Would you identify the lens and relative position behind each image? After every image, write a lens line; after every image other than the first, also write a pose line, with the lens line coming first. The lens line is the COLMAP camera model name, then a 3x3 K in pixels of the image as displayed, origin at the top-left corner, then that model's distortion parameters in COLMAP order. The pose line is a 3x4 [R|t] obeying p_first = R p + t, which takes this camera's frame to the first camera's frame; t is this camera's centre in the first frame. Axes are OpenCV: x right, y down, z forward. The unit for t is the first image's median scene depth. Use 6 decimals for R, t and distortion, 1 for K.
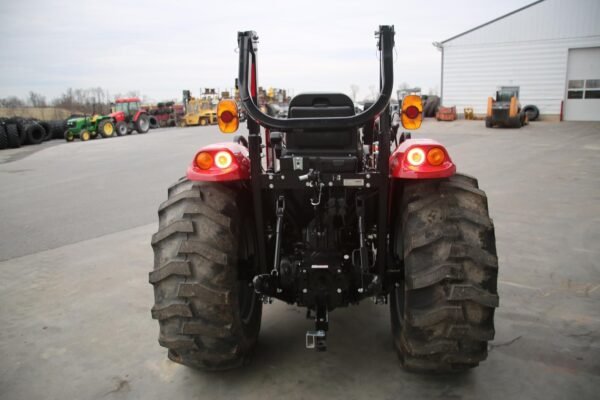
lens RADIAL K [[468.4, 0, 297.5], [0, 468.4, 196.0], [0, 0, 1]] dist [-0.170941, 0.128522]
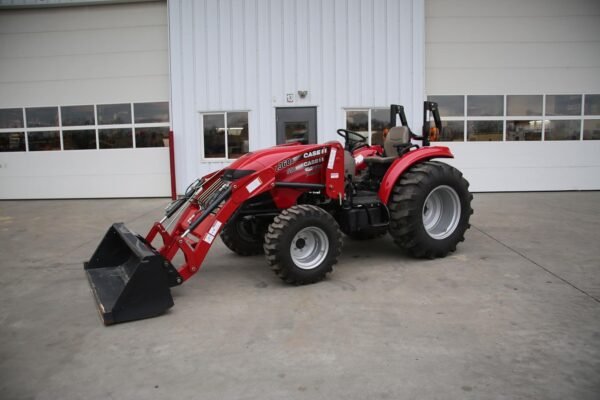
lens RADIAL K [[468.4, 0, 297.5], [0, 468.4, 196.0], [0, 0, 1]] dist [-0.170941, 0.128522]
pose [[-0.557169, -0.062024, 0.828079, -0.145281], [0.193317, 0.960120, 0.201987, -0.040166], [-0.807584, 0.272622, -0.522959, 0.240434]]
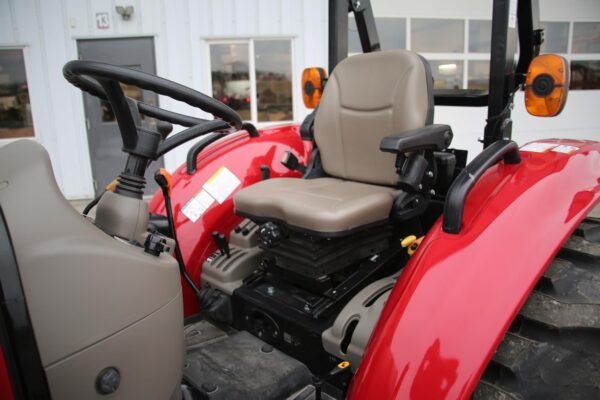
lens RADIAL K [[468.4, 0, 297.5], [0, 468.4, 196.0], [0, 0, 1]] dist [-0.170941, 0.128522]
pose [[-0.744273, -0.103784, 0.659763, -0.023870], [0.178961, 0.920738, 0.346720, -0.023819], [-0.643453, 0.376126, -0.666707, 0.130457]]
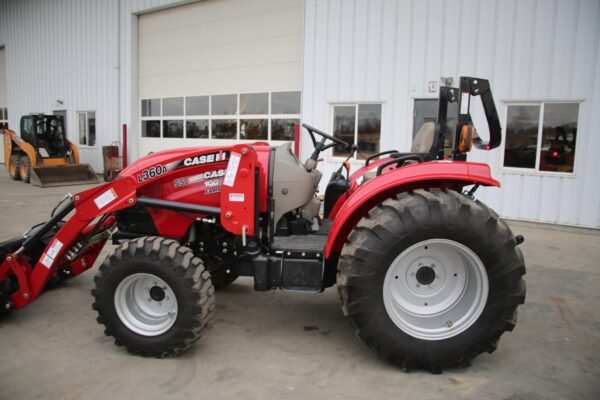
lens RADIAL K [[468.4, 0, 297.5], [0, 468.4, 196.0], [0, 0, 1]] dist [-0.170941, 0.128522]
pose [[-0.017685, -0.102100, 0.994617, -0.115654], [0.169472, 0.980073, 0.103620, -0.018649], [-0.985376, 0.170392, -0.000029, 0.121983]]
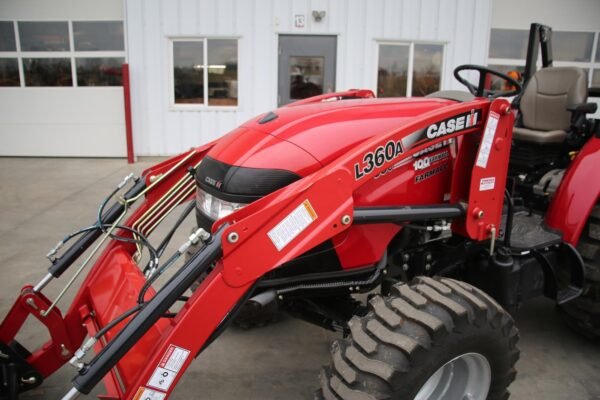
lens RADIAL K [[468.4, 0, 297.5], [0, 468.4, 196.0], [0, 0, 1]] dist [-0.170941, 0.128522]
pose [[-0.590898, -0.177524, 0.786972, -0.044212], [0.153168, 0.933060, 0.325483, -0.033702], [-0.792073, 0.312866, -0.524152, 0.193055]]
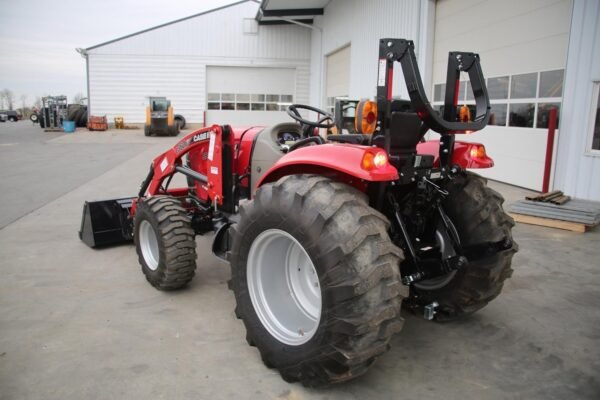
lens RADIAL K [[468.4, 0, 297.5], [0, 468.4, 196.0], [0, 0, 1]] dist [-0.170941, 0.128522]
pose [[0.698999, -0.086381, 0.709886, -0.081306], [0.101619, 0.994602, 0.020965, -0.003098], [-0.707866, 0.057484, 0.704004, 0.033060]]
